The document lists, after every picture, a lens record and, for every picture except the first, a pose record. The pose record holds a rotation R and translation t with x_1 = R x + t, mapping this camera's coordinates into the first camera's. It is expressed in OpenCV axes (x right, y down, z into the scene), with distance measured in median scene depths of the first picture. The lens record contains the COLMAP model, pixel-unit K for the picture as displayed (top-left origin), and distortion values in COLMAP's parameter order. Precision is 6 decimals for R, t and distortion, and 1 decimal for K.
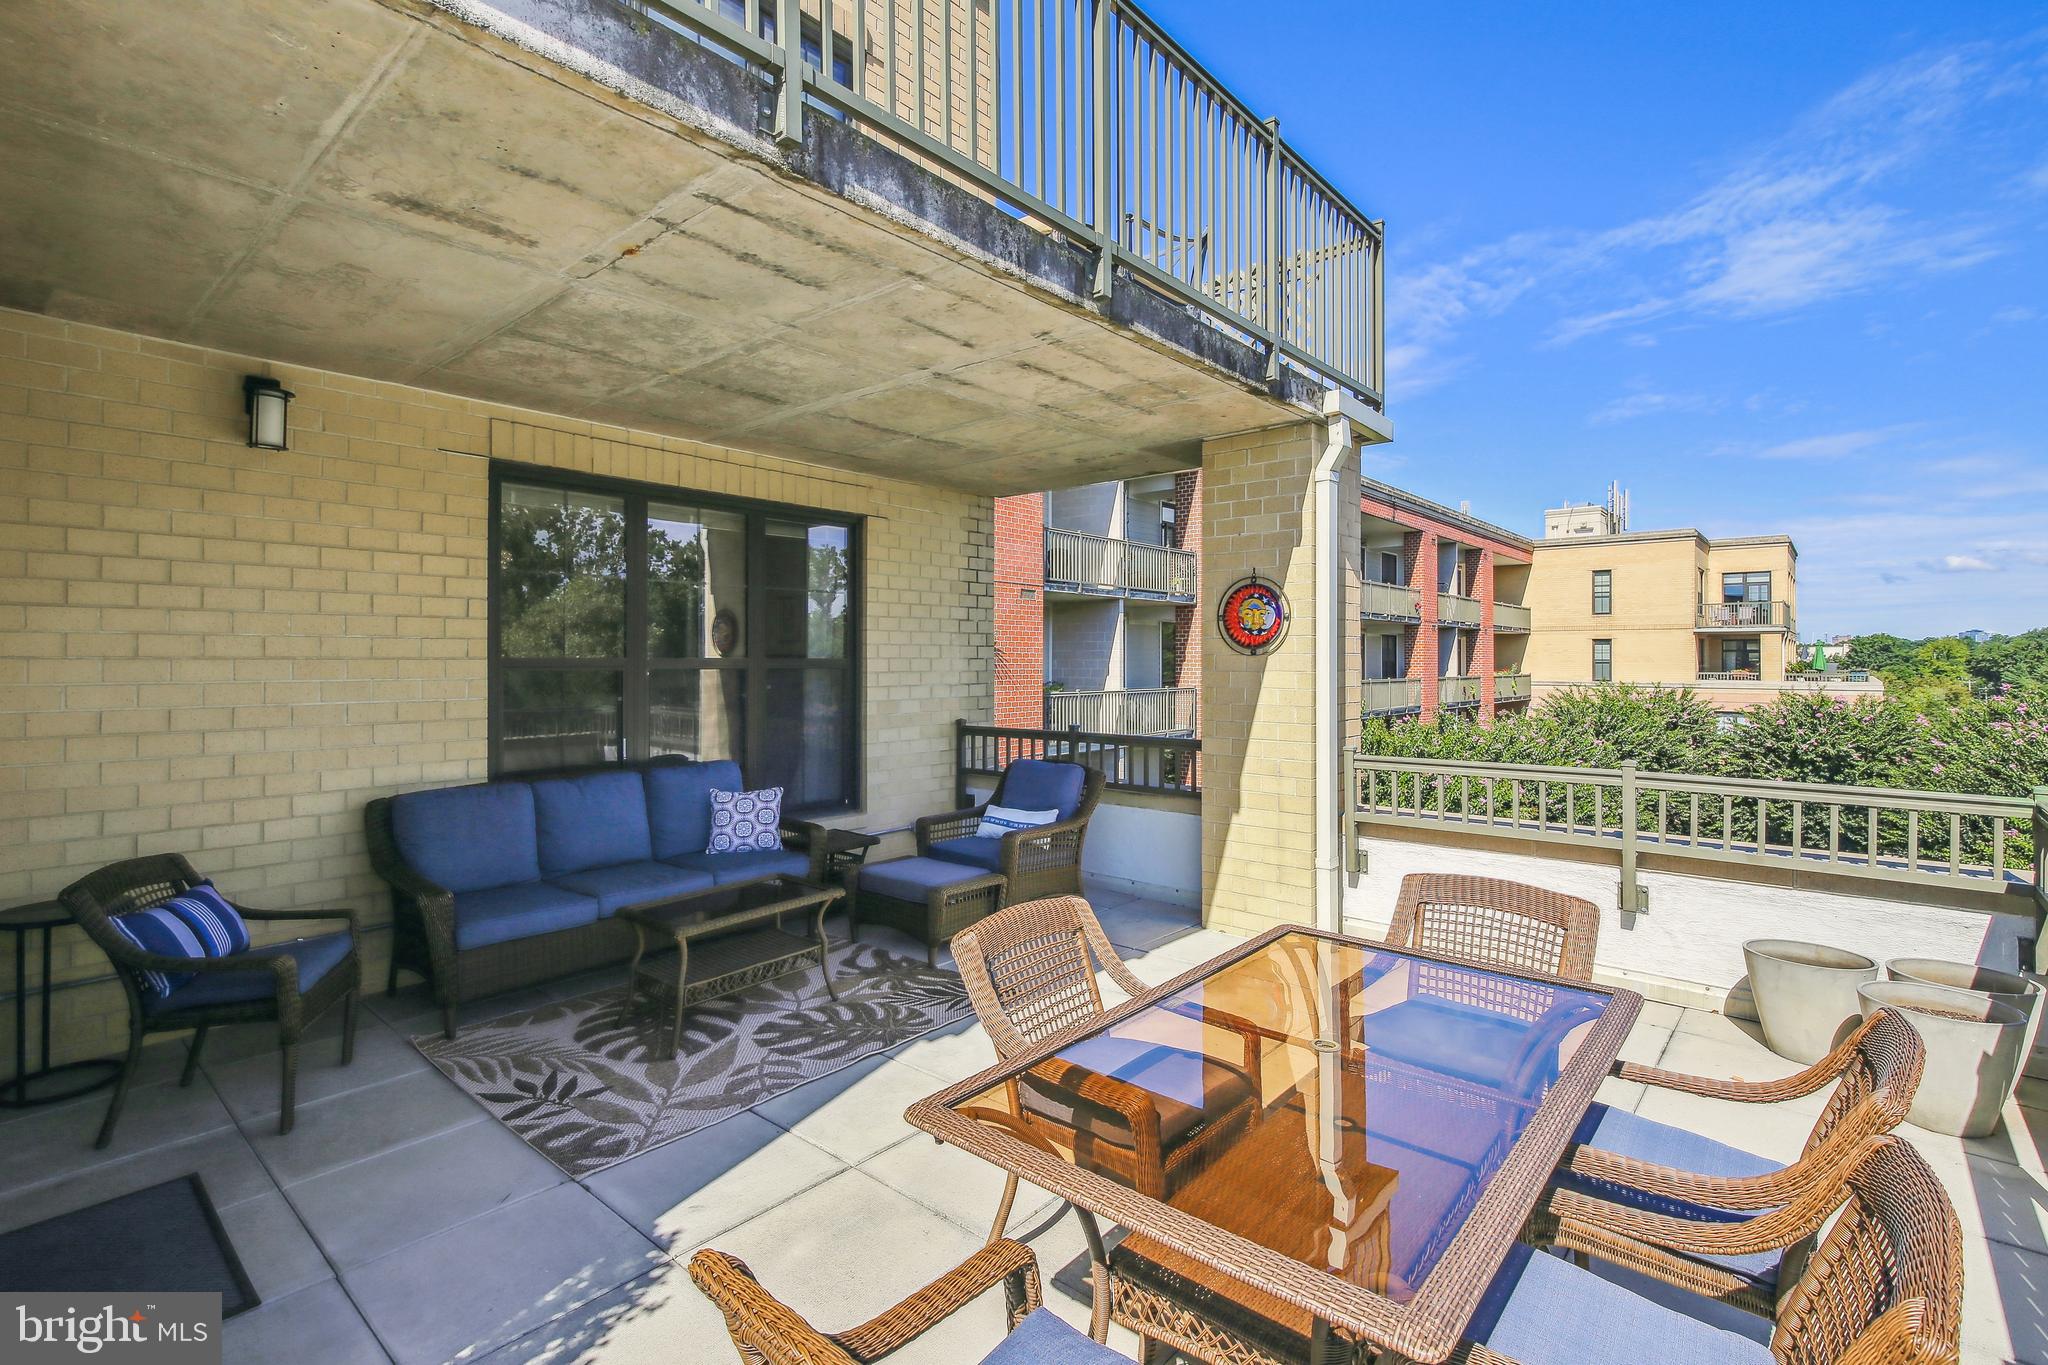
lens RADIAL K [[945.6, 0, 1023.2], [0, 945.6, 671.8], [0, 0, 1]] dist [0.003622, -0.000227]
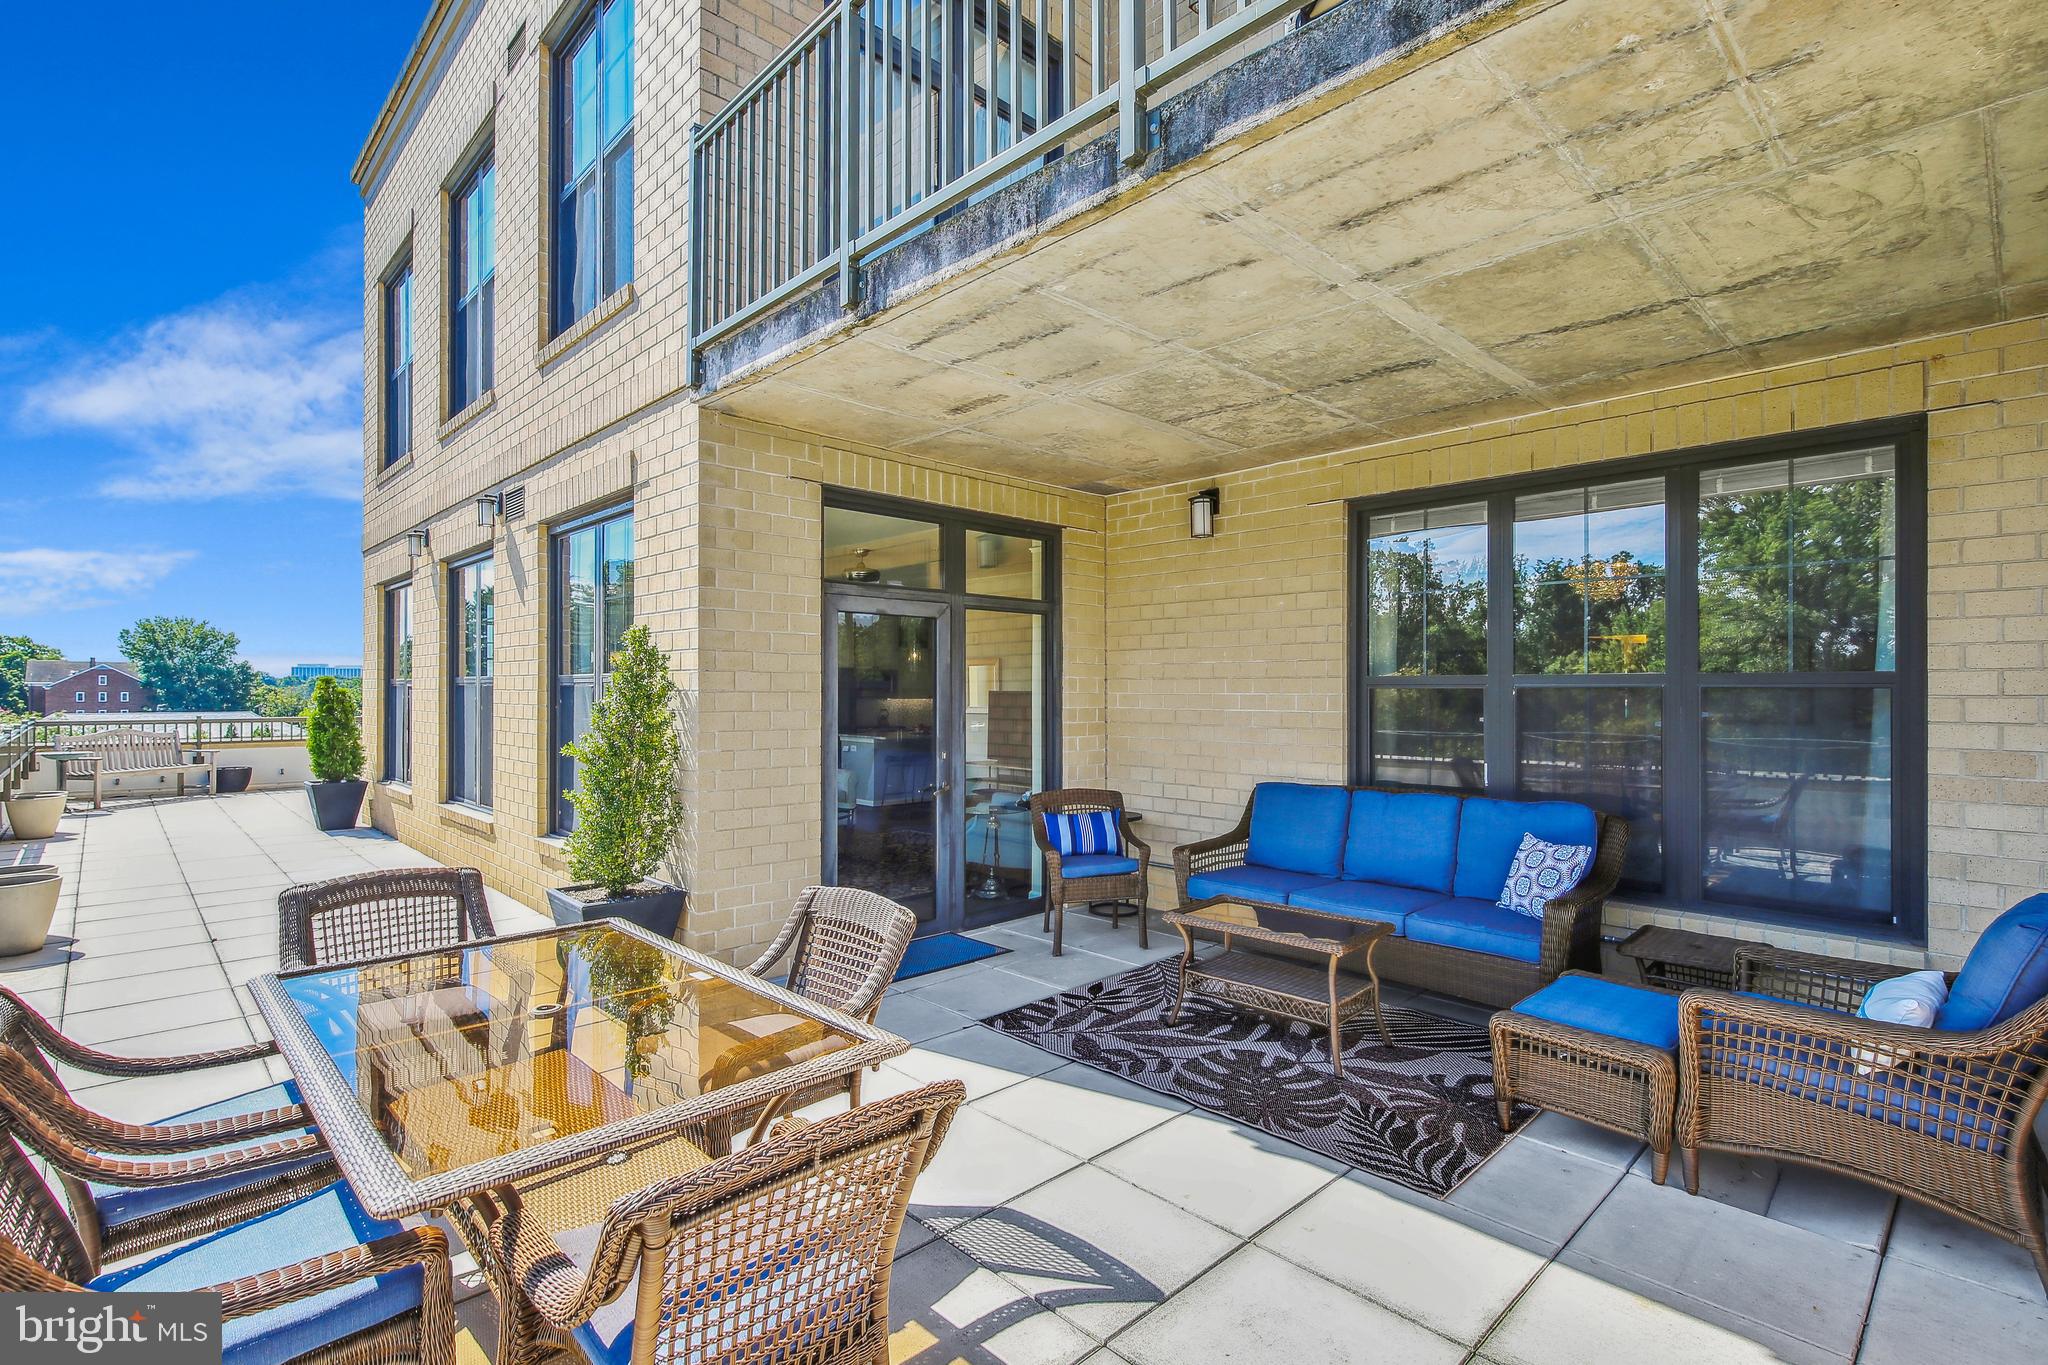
lens RADIAL K [[953.8, 0, 1038.7], [0, 953.8, 712.9], [0, 0, 1]] dist [0.009873, -0.000246]
pose [[-0.086920, 0.024386, -0.995917, 0.744254], [-0.015179, 0.999552, 0.025800, 0.005983], [0.996100, 0.017360, -0.086511, 0.900906]]
